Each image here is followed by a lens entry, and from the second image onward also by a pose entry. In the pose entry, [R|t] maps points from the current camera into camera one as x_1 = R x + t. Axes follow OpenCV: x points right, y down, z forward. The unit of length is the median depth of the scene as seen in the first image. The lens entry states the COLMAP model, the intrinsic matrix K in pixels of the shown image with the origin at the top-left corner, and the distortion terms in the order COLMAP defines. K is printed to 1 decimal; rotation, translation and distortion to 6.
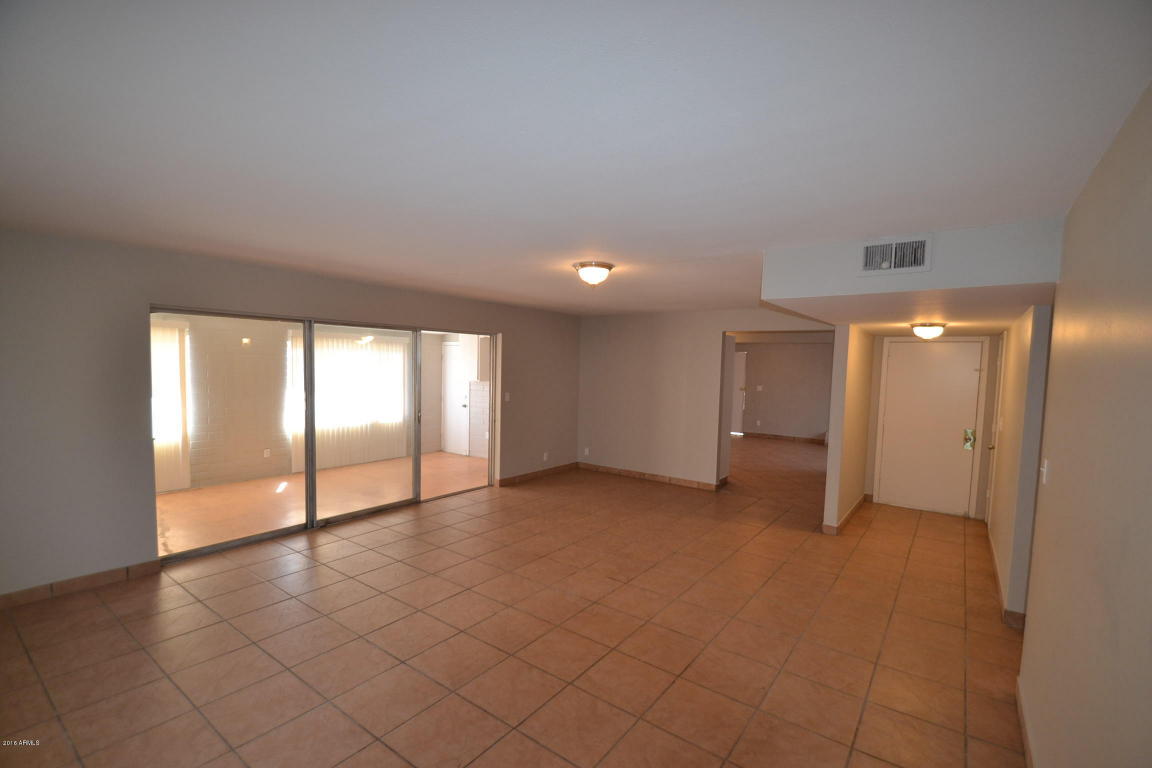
lens RADIAL K [[517.5, 0, 579.7], [0, 517.5, 400.8], [0, 0, 1]] dist [0.014820, -0.016525]
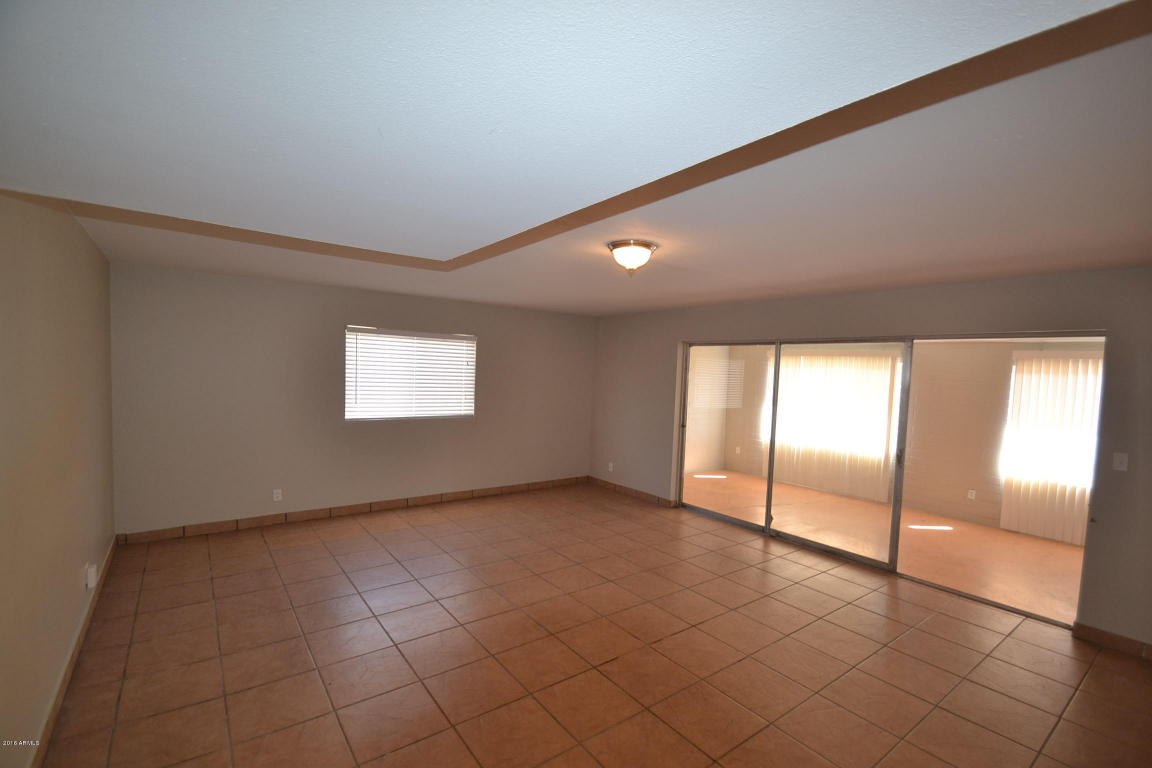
lens RADIAL K [[517.5, 0, 579.7], [0, 517.5, 400.8], [0, 0, 1]] dist [0.014820, -0.016525]
pose [[-0.294376, 0.023543, -0.955400, 0.626832], [-0.111333, 0.992045, 0.058750, -0.049018], [0.949183, 0.123662, -0.289413, 0.914401]]
